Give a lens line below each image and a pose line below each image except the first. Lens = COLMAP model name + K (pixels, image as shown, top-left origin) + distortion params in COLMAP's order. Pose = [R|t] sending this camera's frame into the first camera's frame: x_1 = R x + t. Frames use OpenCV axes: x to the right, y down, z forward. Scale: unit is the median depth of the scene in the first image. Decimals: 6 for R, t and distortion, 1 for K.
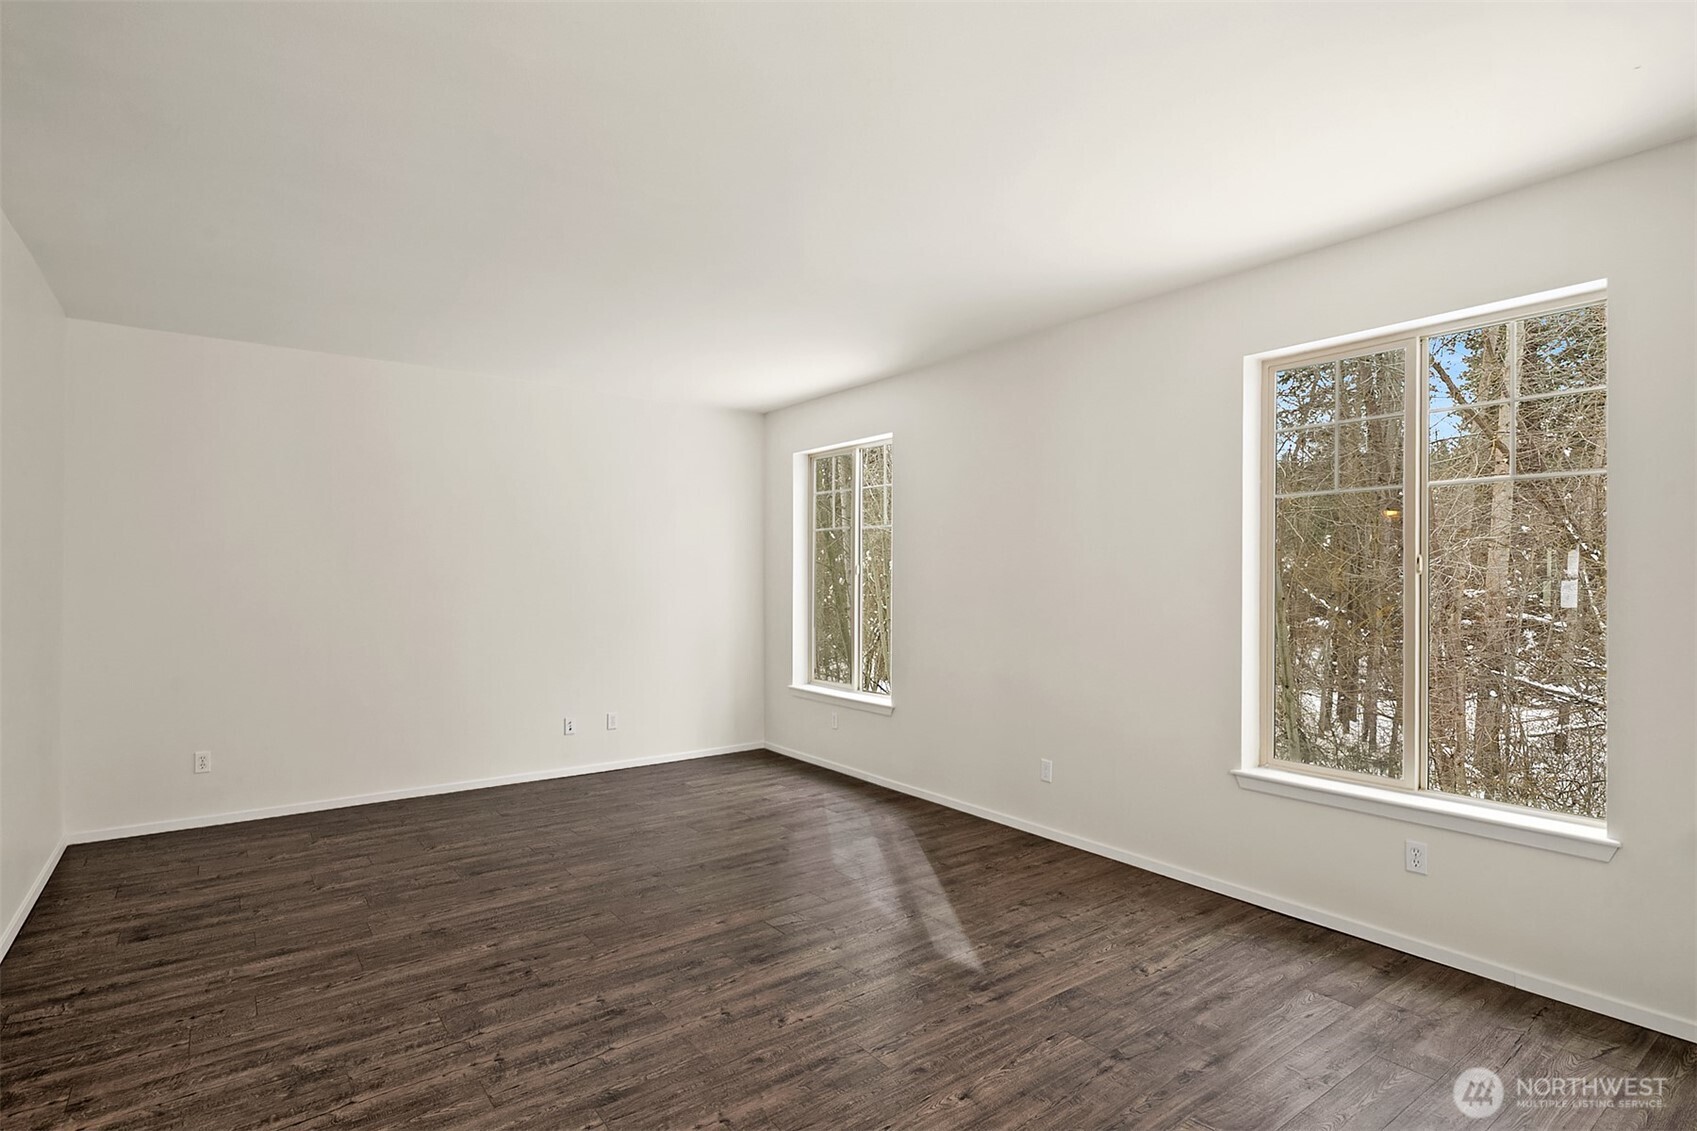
lens RADIAL K [[869.5, 0, 850.5], [0, 869.5, 575.5], [0, 0, 1]] dist [0.000787, -0.006343]
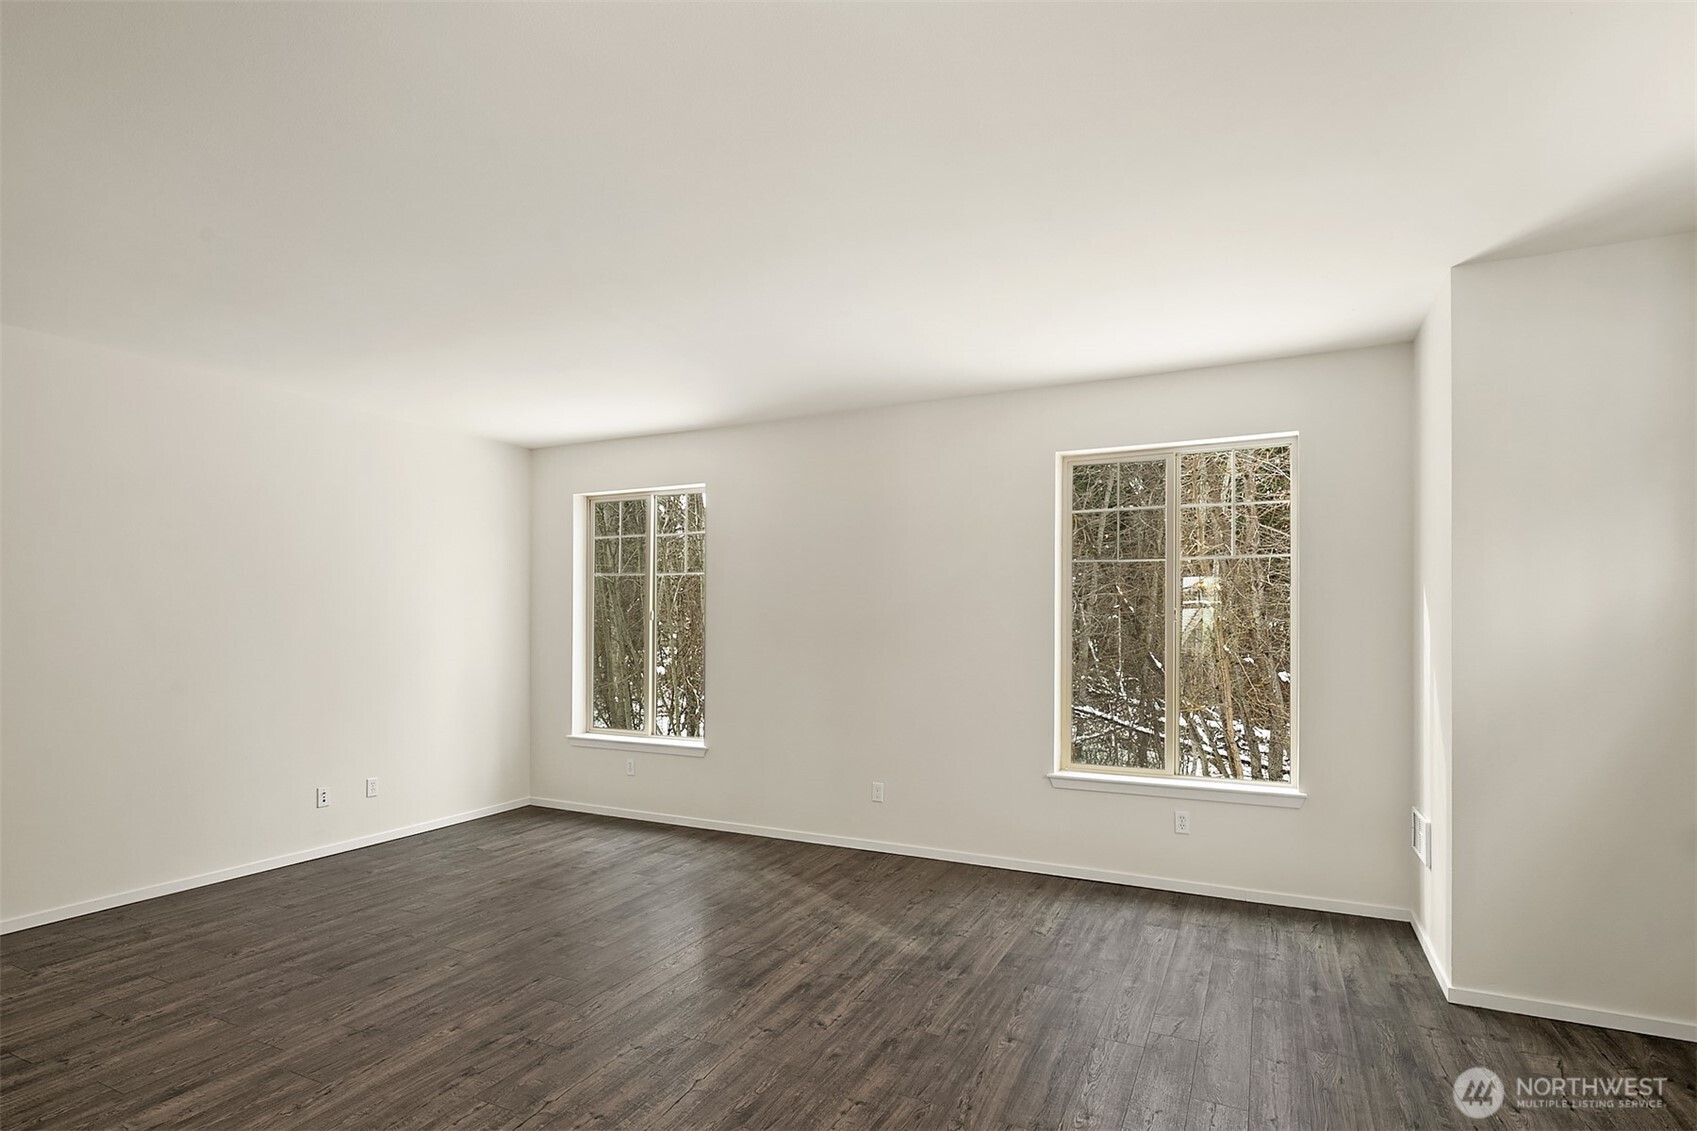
lens RADIAL K [[869.5, 0, 870.1], [0, 869.5, 615.5], [0, 0, 1]] dist [0.000787, -0.006343]
pose [[0.883469, 0.003493, 0.468477, -0.359298], [-0.000858, 0.999983, -0.005838, -0.002149], [-0.468489, 0.004756, 0.883456, -0.008752]]
